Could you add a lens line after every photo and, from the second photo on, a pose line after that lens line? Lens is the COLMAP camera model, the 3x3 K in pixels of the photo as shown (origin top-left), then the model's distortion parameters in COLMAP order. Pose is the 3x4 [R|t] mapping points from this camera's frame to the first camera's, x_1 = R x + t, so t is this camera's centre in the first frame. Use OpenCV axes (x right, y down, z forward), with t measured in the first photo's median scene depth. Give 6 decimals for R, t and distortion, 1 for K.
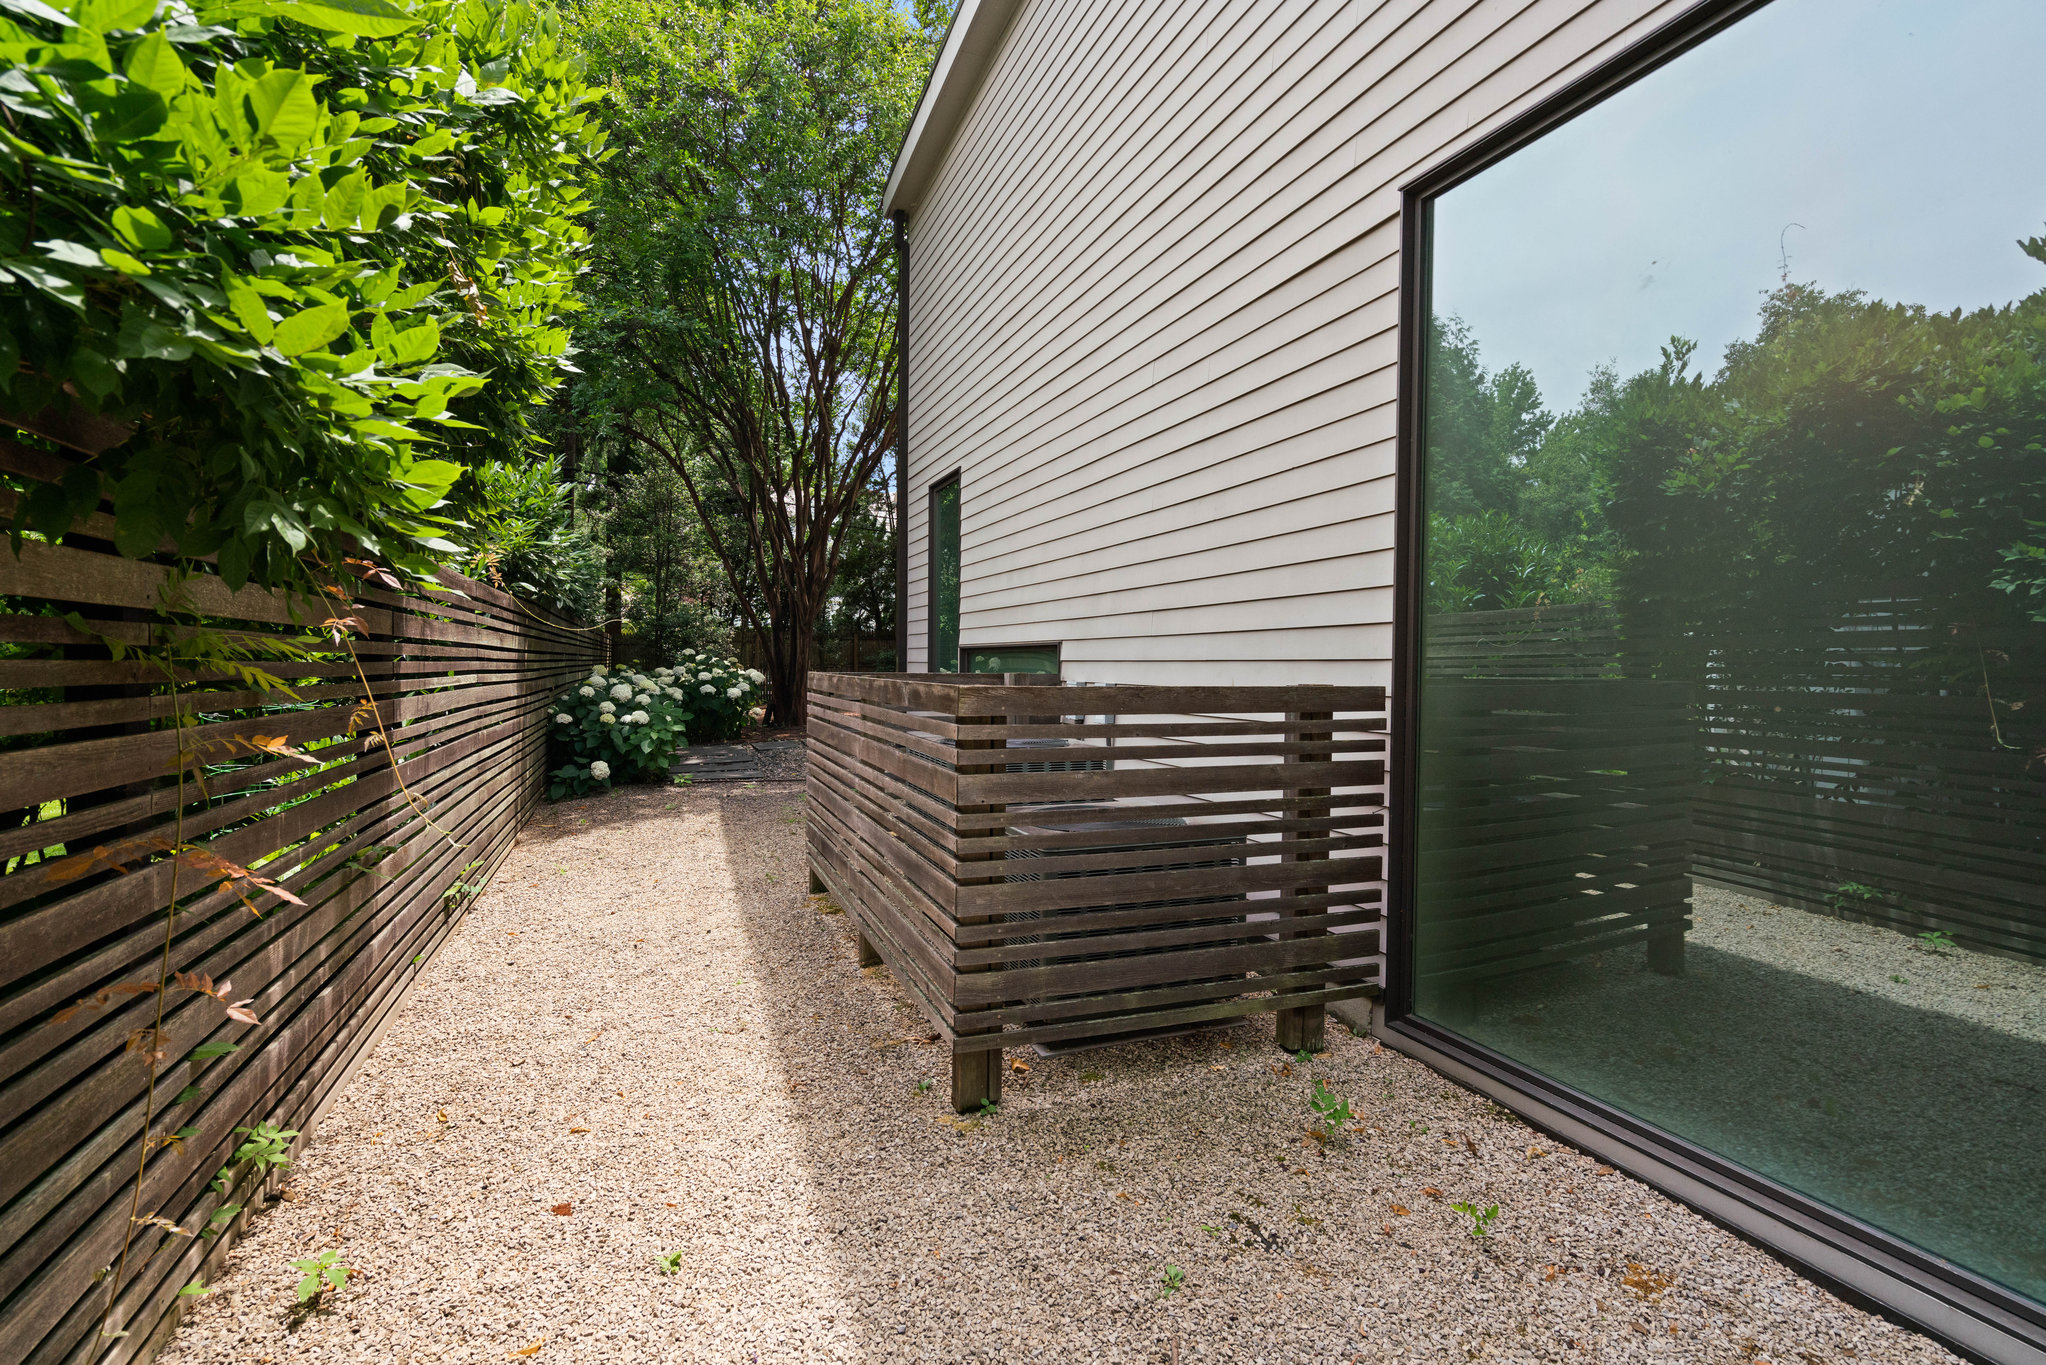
lens RADIAL K [[936.8, 0, 1023.0], [0, 936.8, 682.5], [0, 0, 1]] dist [-0.001013, 0.000011]
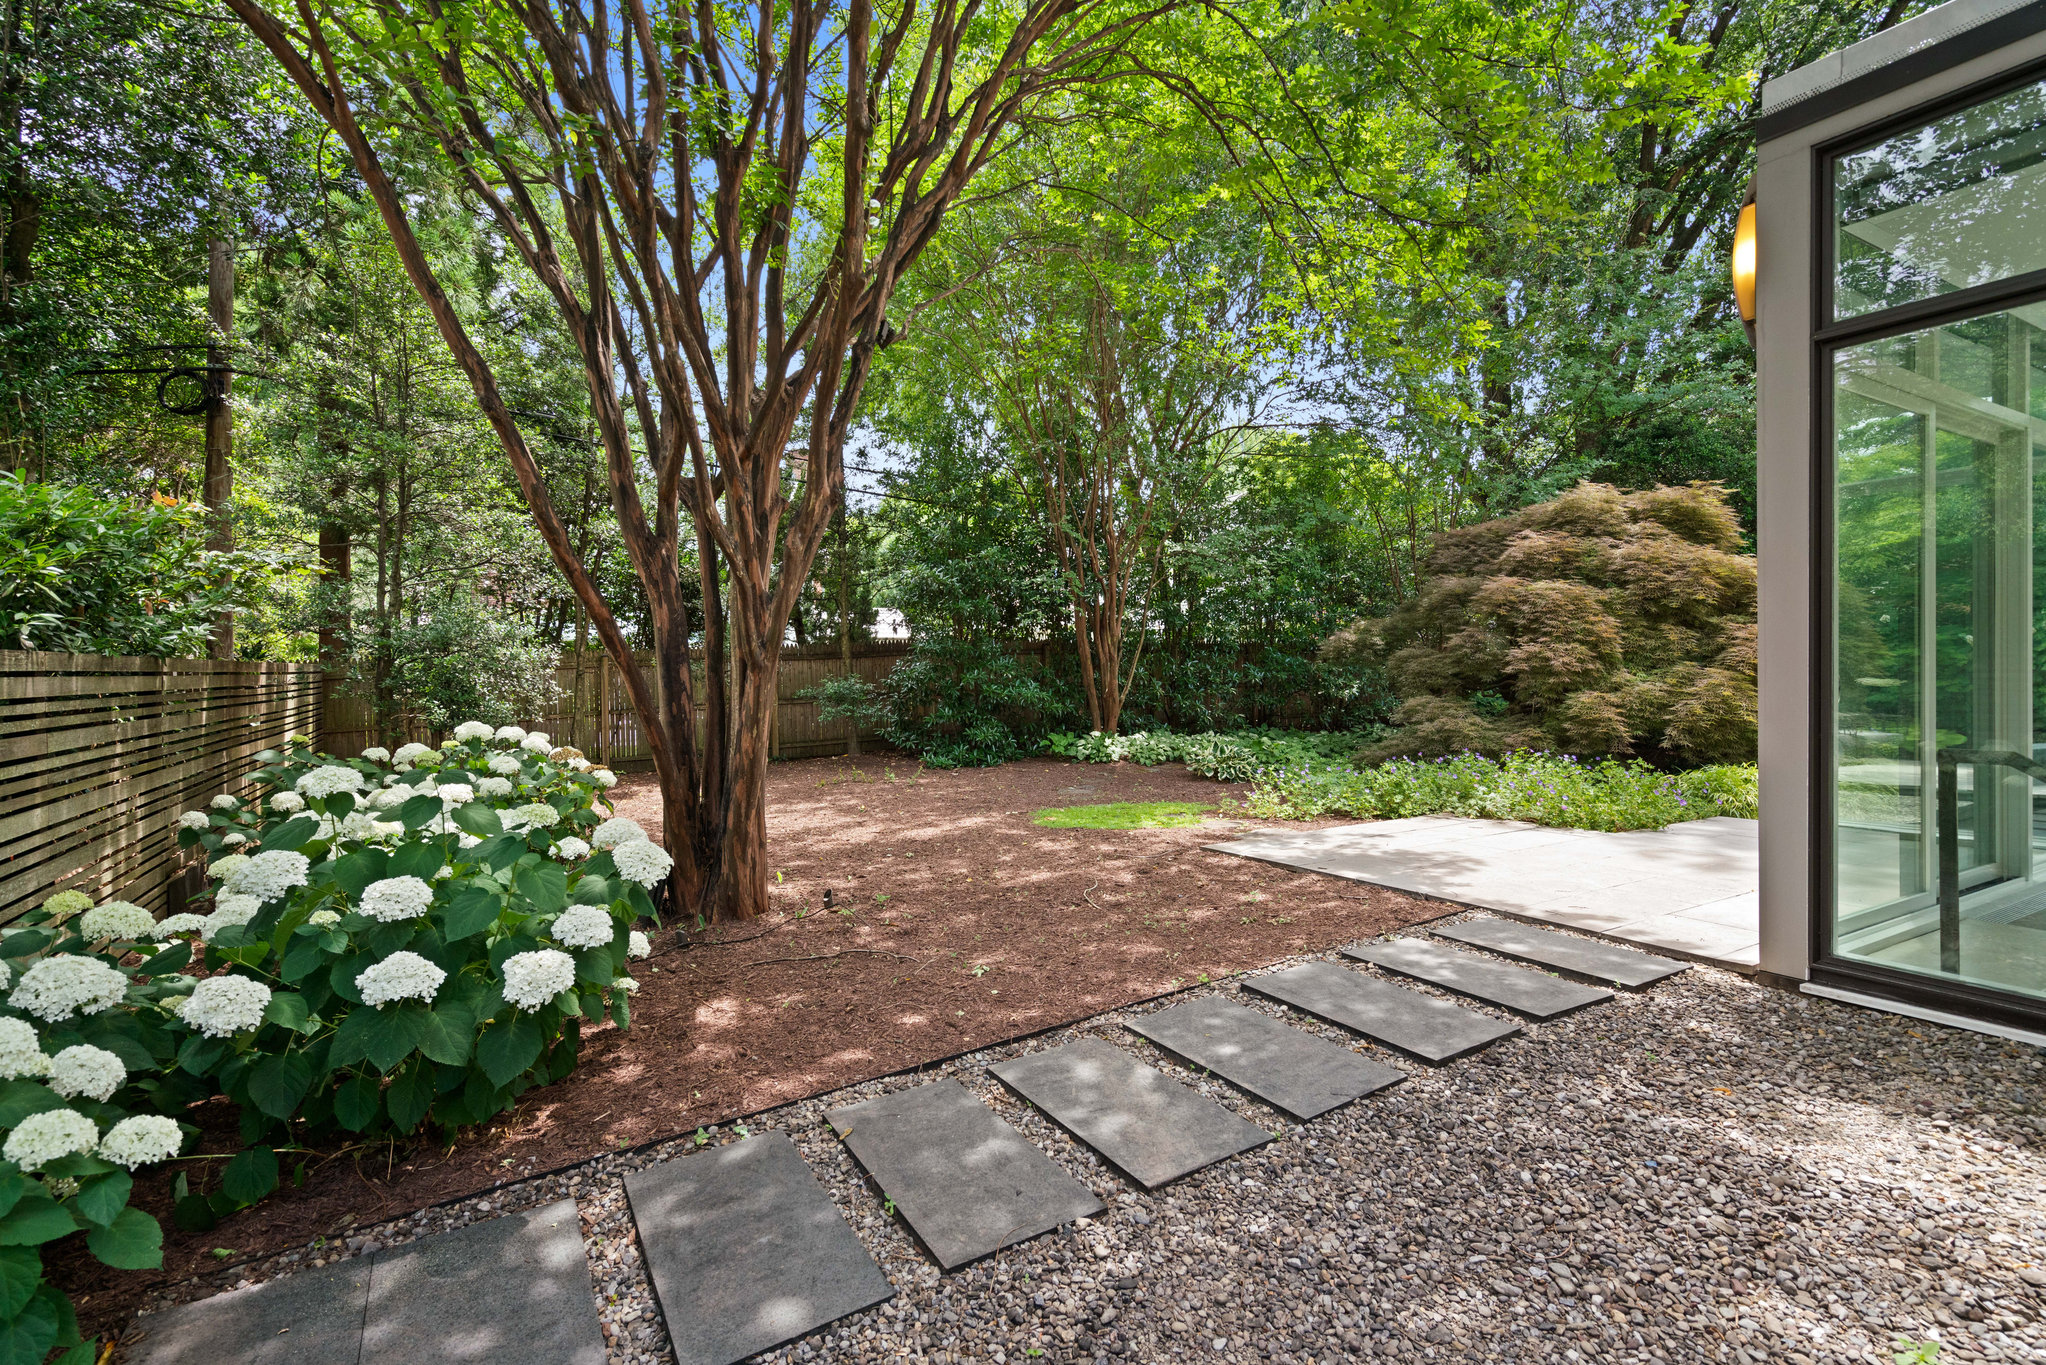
lens RADIAL K [[936.8, 0, 1023.0], [0, 936.8, 682.5], [0, 0, 1]] dist [-0.001013, 0.000011]
pose [[0.986262, -0.003788, 0.165146, -0.192422], [0.004106, 0.999990, -0.001583, -0.046642], [-0.165138, 0.002239, 0.986268, 0.633580]]
